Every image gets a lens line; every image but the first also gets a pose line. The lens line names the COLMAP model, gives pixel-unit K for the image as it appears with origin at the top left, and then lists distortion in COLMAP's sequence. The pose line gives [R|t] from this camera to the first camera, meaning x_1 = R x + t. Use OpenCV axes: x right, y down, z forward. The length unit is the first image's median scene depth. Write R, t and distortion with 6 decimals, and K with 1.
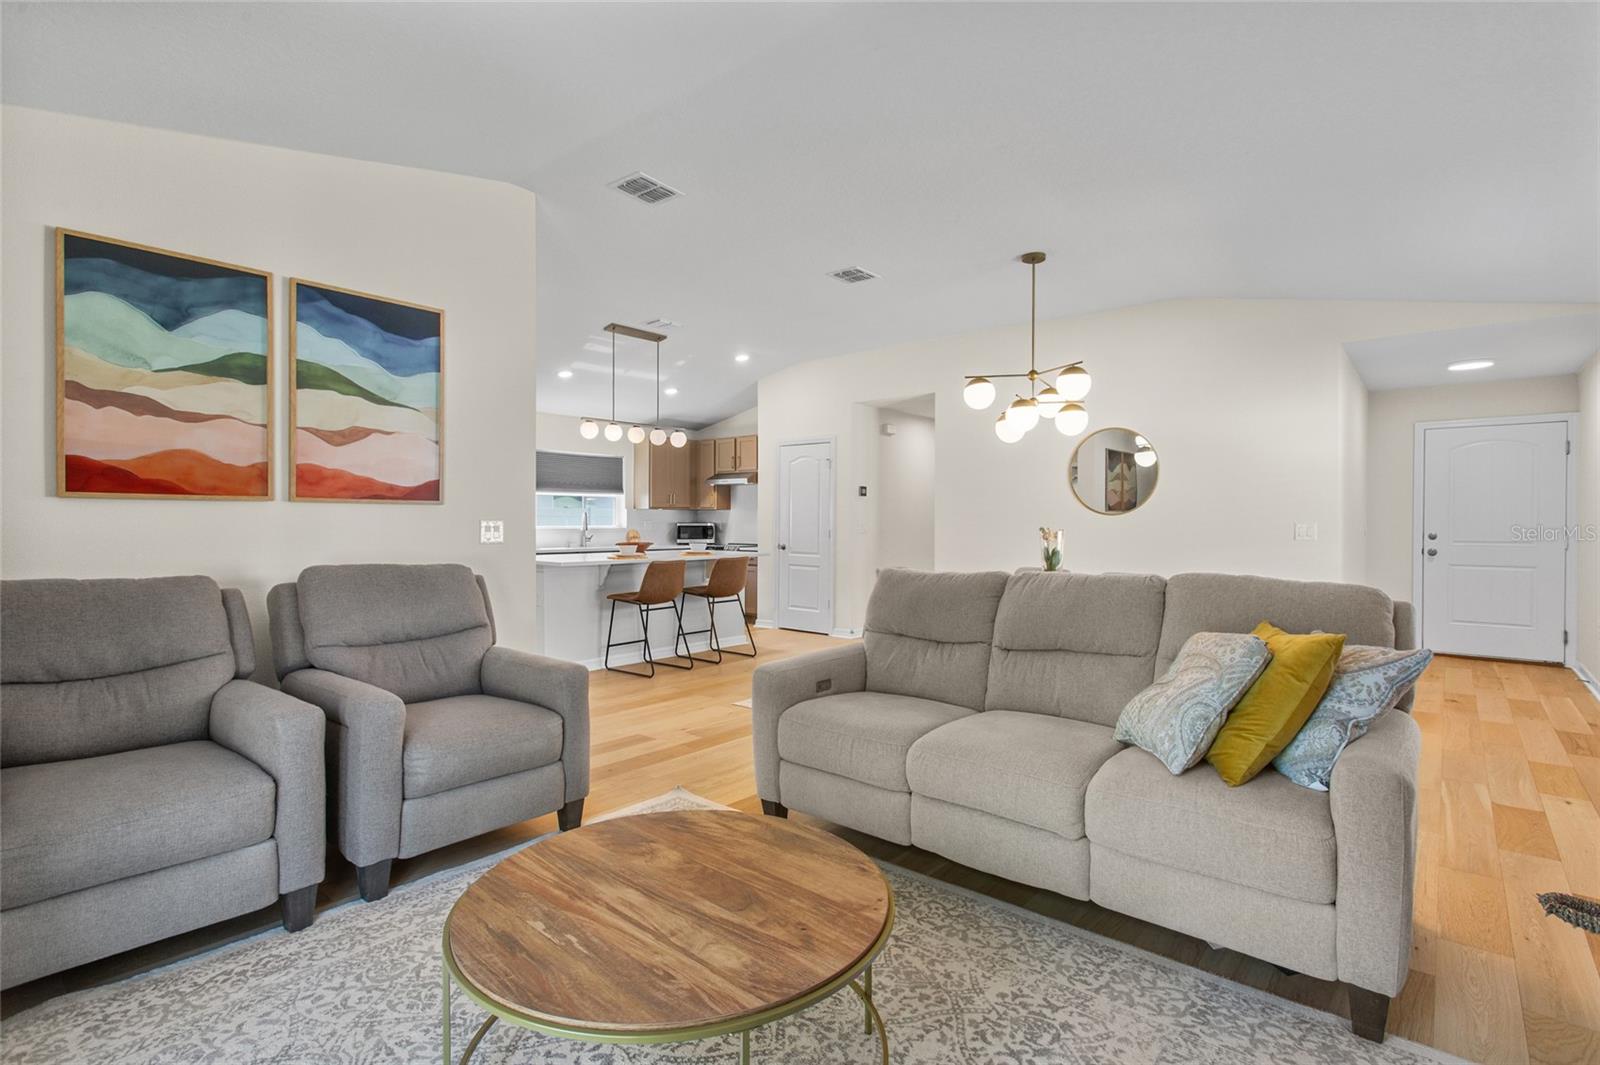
lens RADIAL K [[773.1, 0, 799.3], [0, 773.1, 527.4], [0, 0, 1]] dist [0.000446, 0.002709]
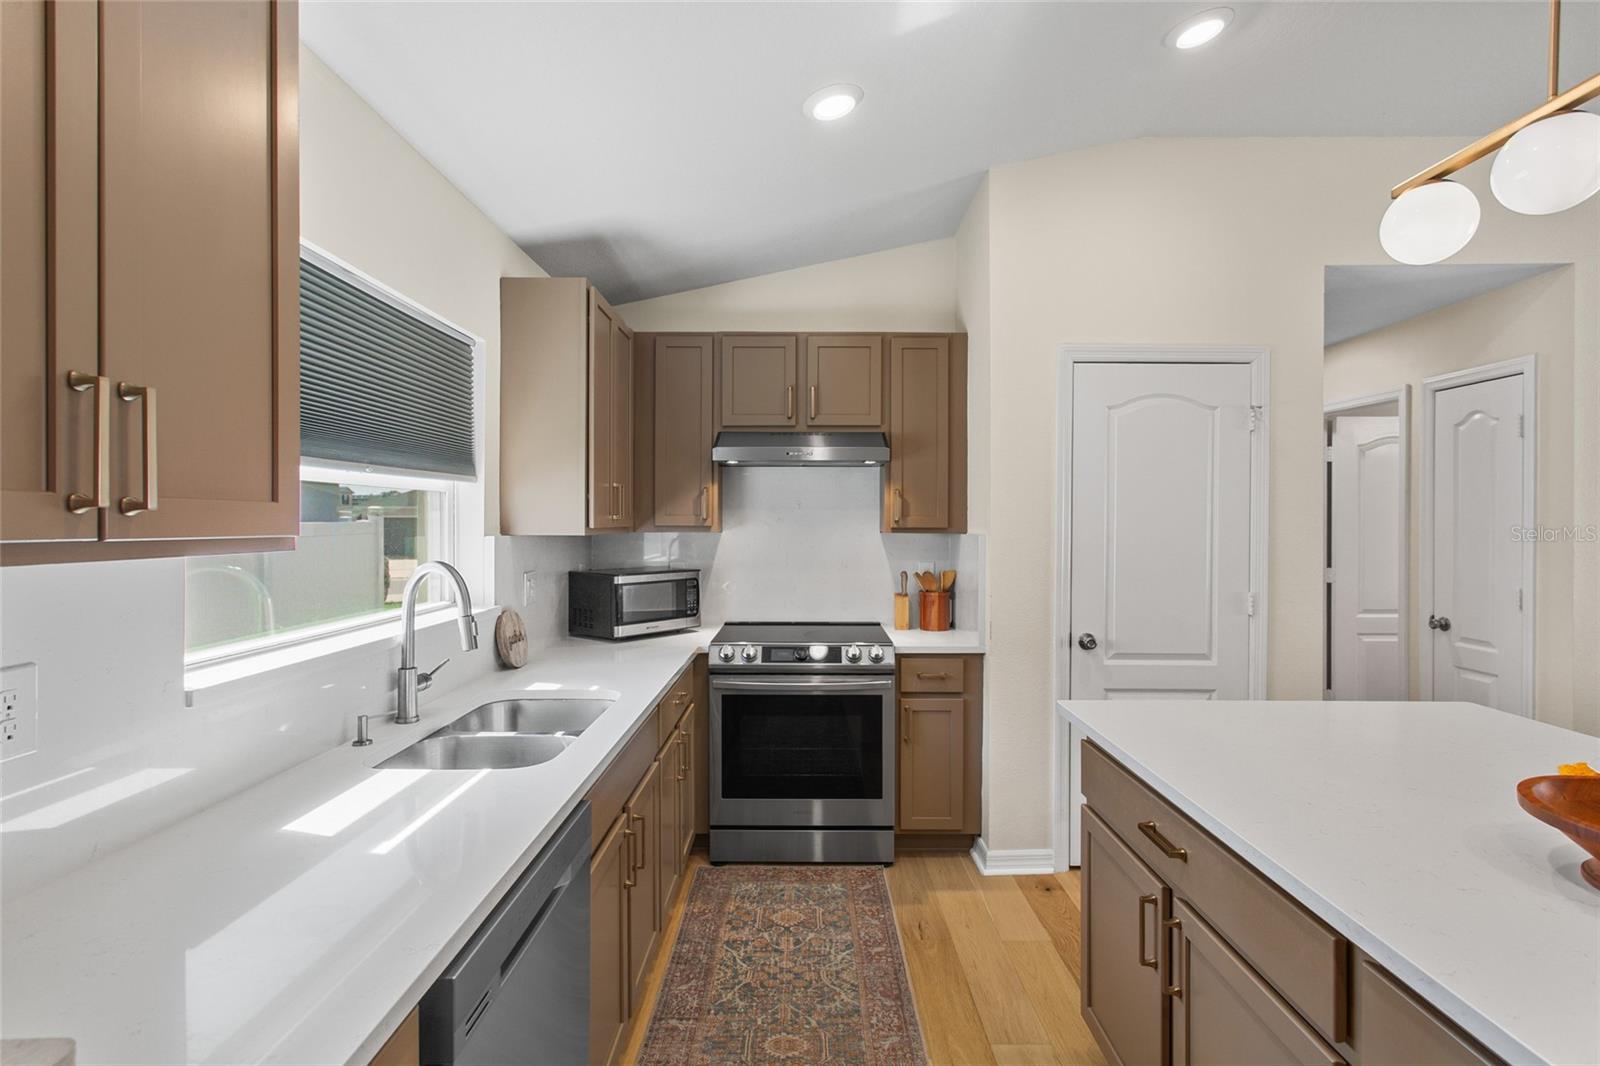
lens RADIAL K [[773.1, 0, 800.6], [0, 773.1, 524.7], [0, 0, 1]] dist [0.000446, 0.002709]
pose [[0.763812, -0.004853, 0.645420, -0.369638], [0.007499, 0.999971, -0.001356, -0.031103], [-0.645395, 0.005876, 0.763827, 0.847075]]
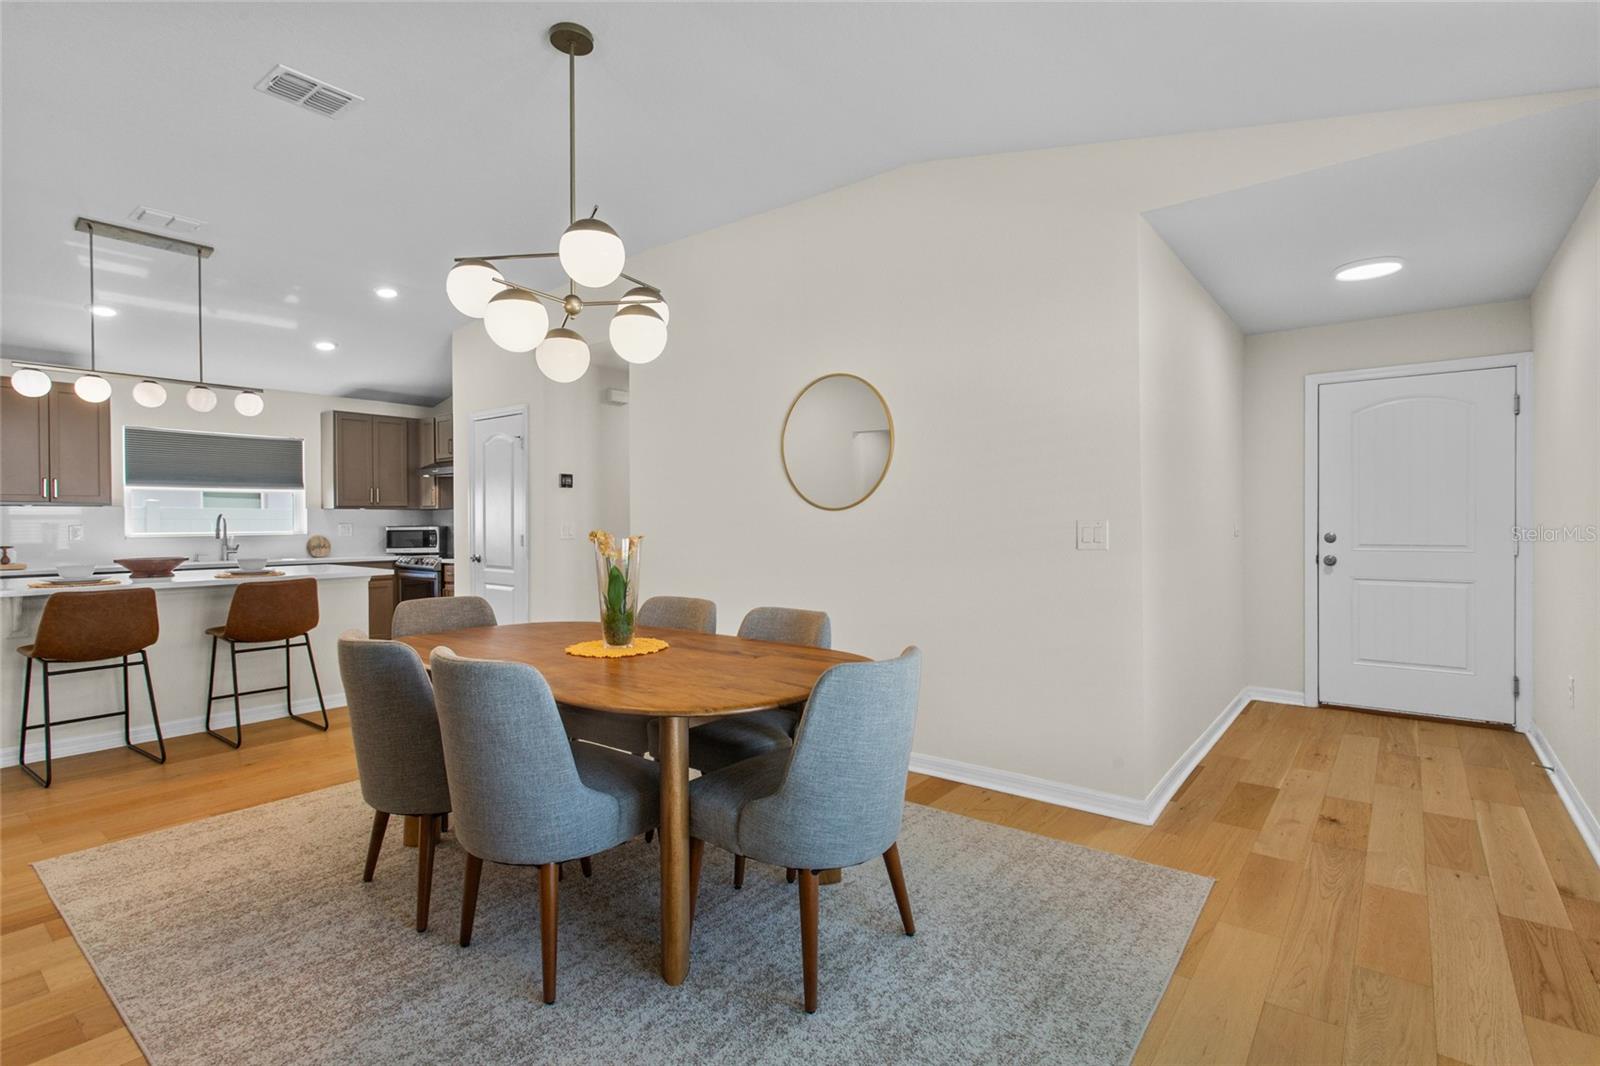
lens RADIAL K [[773.1, 0, 799.2], [0, 773.1, 528.4], [0, 0, 1]] dist [0.000446, 0.002709]
pose [[0.999396, -0.008540, 0.033694, 0.268858], [0.008530, 0.999964, 0.000462, -0.001042], [-0.033697, -0.000174, 0.999432, 0.271669]]
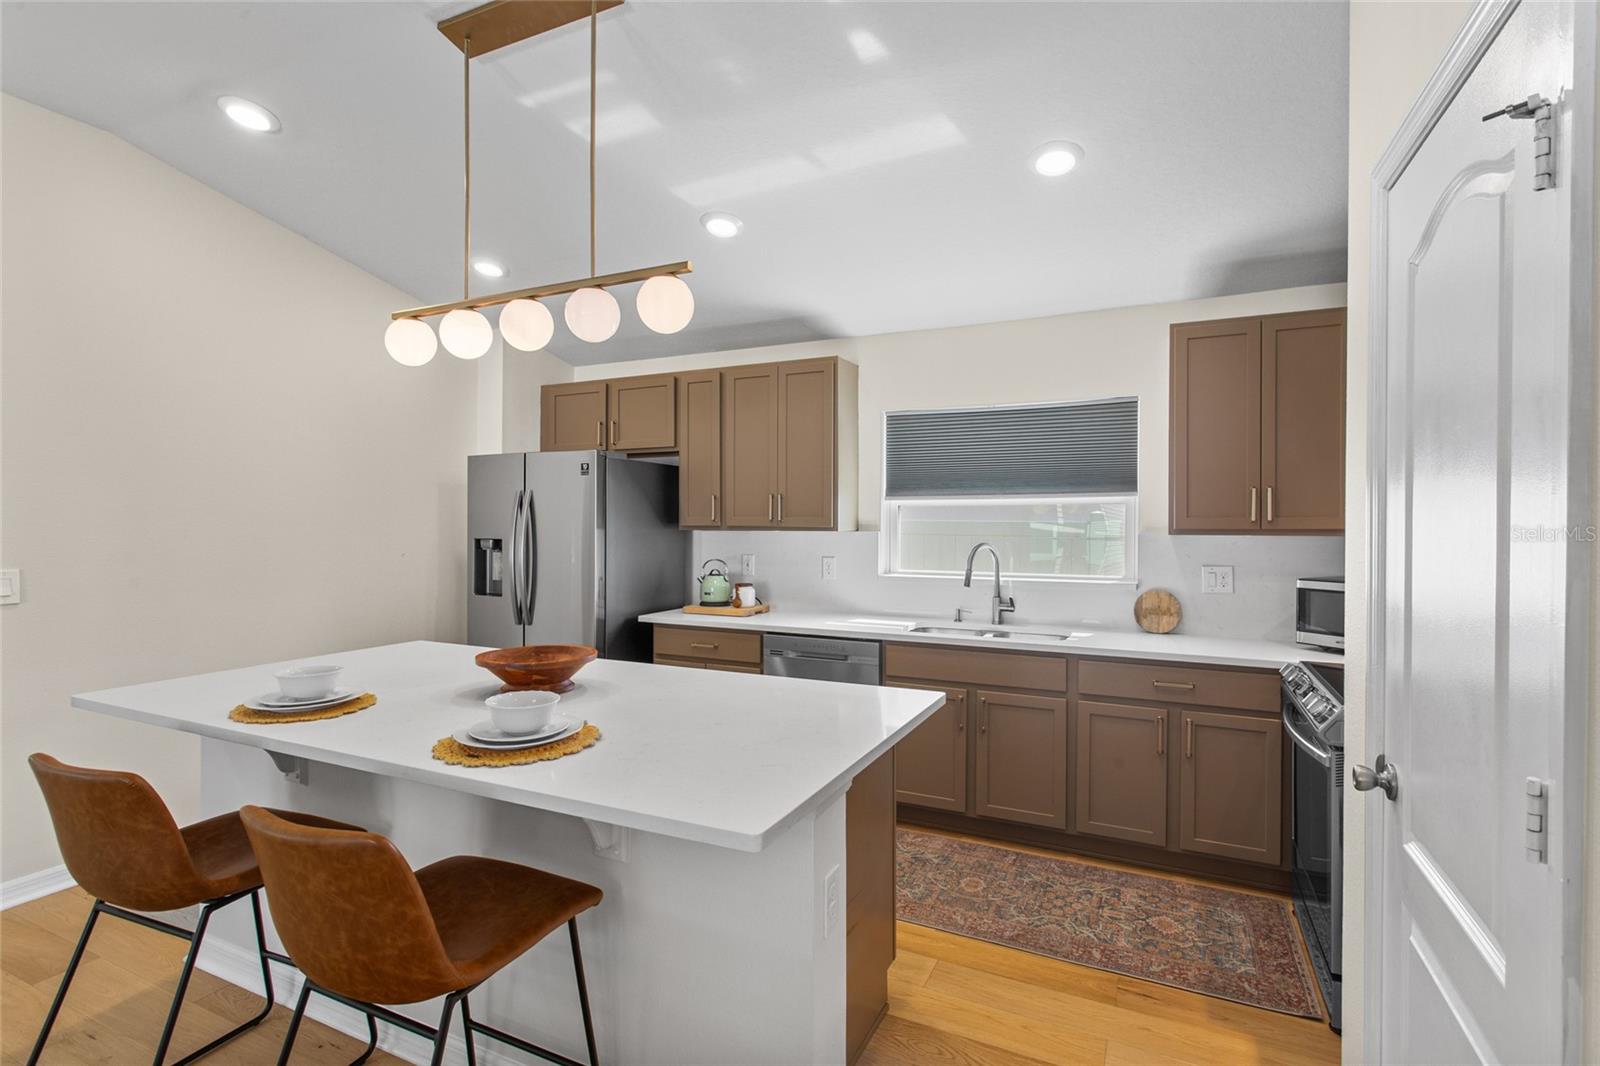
lens RADIAL K [[773.1, 0, 808.4], [0, 773.1, 524.9], [0, 0, 1]] dist [0.000446, 0.002709]
pose [[0.257041, -0.000439, -0.966400, 0.117973], [-0.010973, 0.999934, -0.003373, -0.029199], [0.966338, 0.011472, 0.257019, 0.873362]]
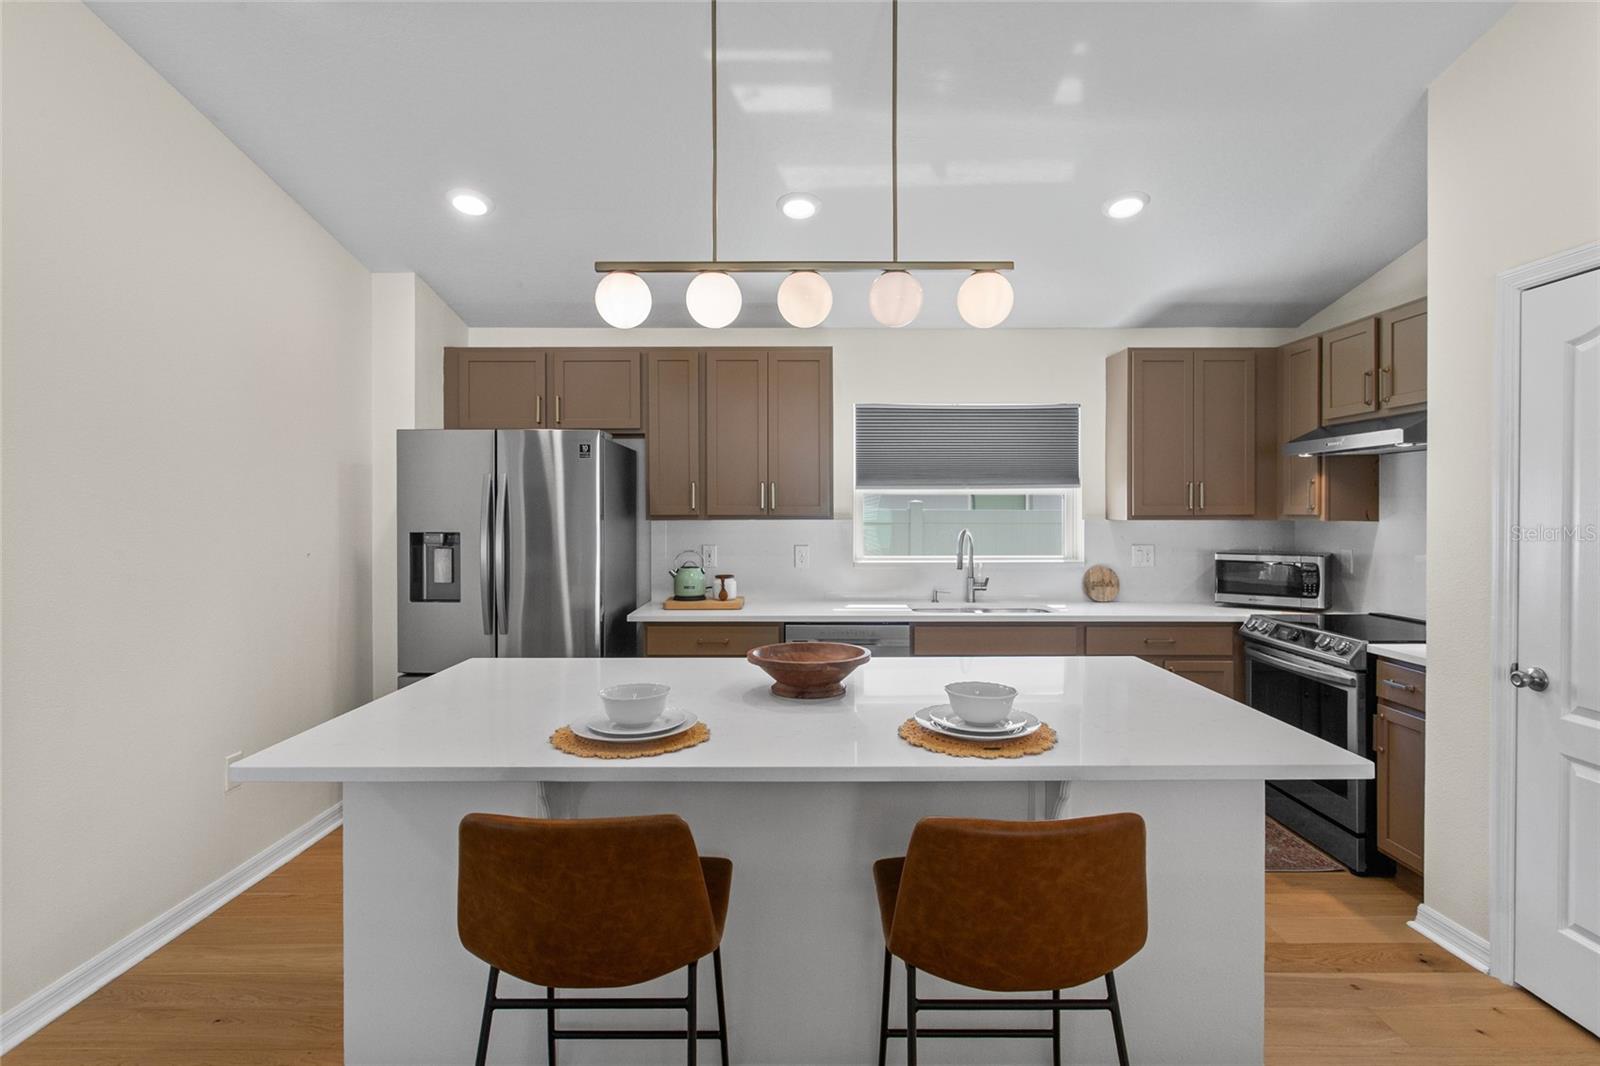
lens RADIAL K [[773.1, 0, 801.6], [0, 773.1, 521.1], [0, 0, 1]] dist [0.000446, 0.002709]
pose [[0.648467, 0.007335, -0.761207, 0.016616], [-0.004407, 0.999973, 0.005881, -0.029021], [0.761230, -0.000459, 0.648482, 0.678840]]
